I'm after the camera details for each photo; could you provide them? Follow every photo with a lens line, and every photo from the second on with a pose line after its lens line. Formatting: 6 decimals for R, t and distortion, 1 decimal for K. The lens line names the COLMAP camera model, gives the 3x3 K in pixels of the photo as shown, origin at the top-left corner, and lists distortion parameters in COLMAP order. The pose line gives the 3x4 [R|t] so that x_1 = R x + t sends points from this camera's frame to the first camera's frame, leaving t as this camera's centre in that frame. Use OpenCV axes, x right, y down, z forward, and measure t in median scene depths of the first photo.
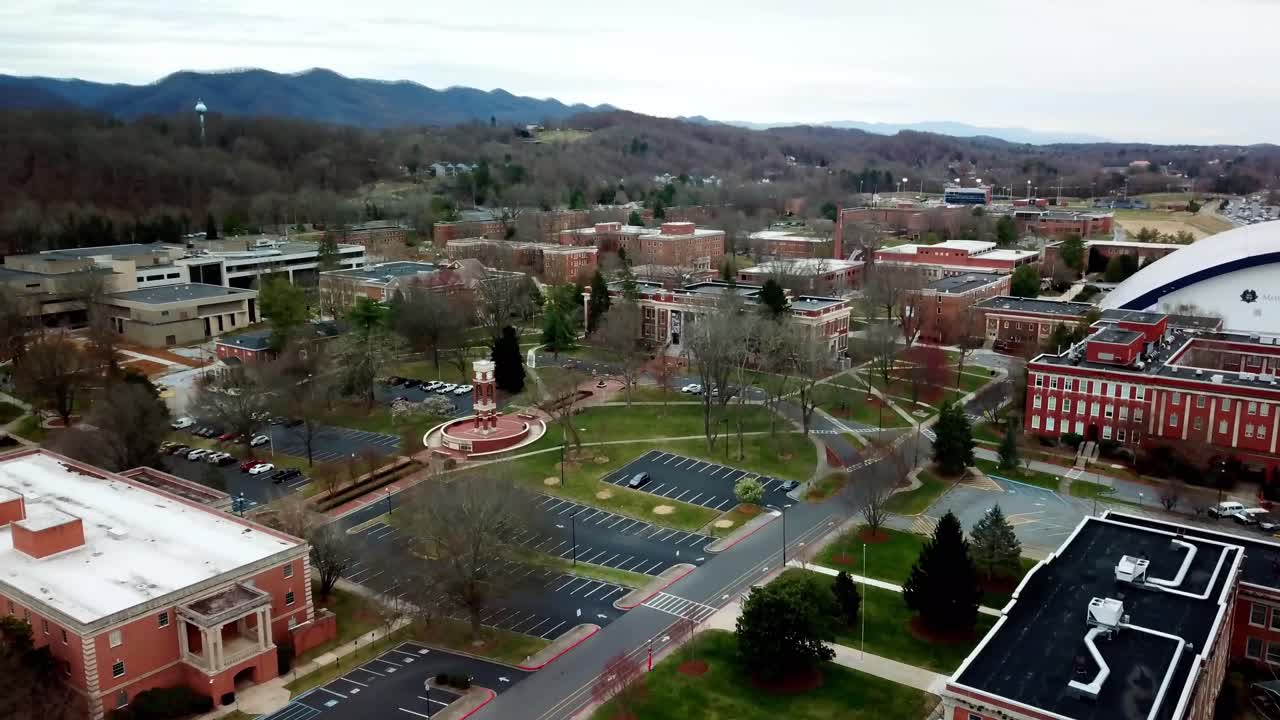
lens RADIAL K [[1019.7, 0, 642.1], [0, 1019.7, 357.6], [0, 0, 1]] dist [0.017648, -0.018743]
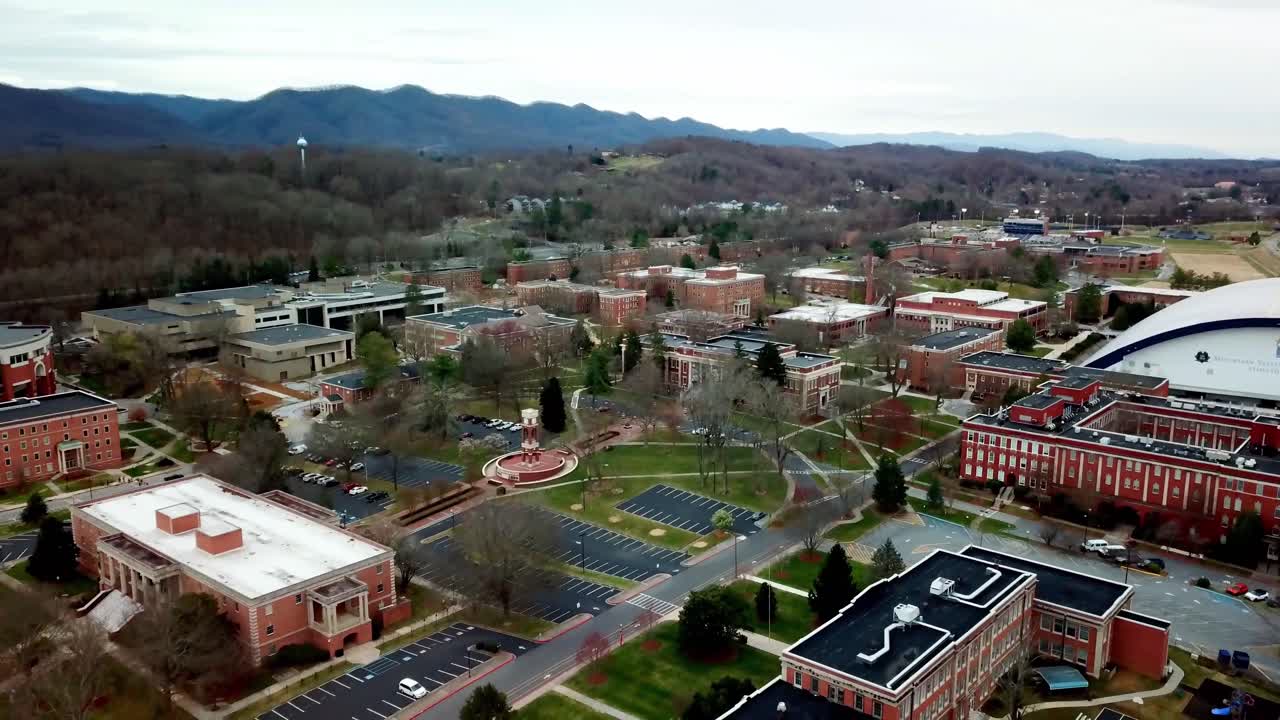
lens RADIAL K [[1019.7, 0, 638.8], [0, 1019.7, 362.3], [0, 0, 1]] dist [0.017648, -0.018743]
pose [[0.996637, 0.016731, -0.080218, 0.077344], [-0.017183, 0.999840, -0.004952, -0.049275], [0.080122, 0.006314, 0.996765, -0.244769]]
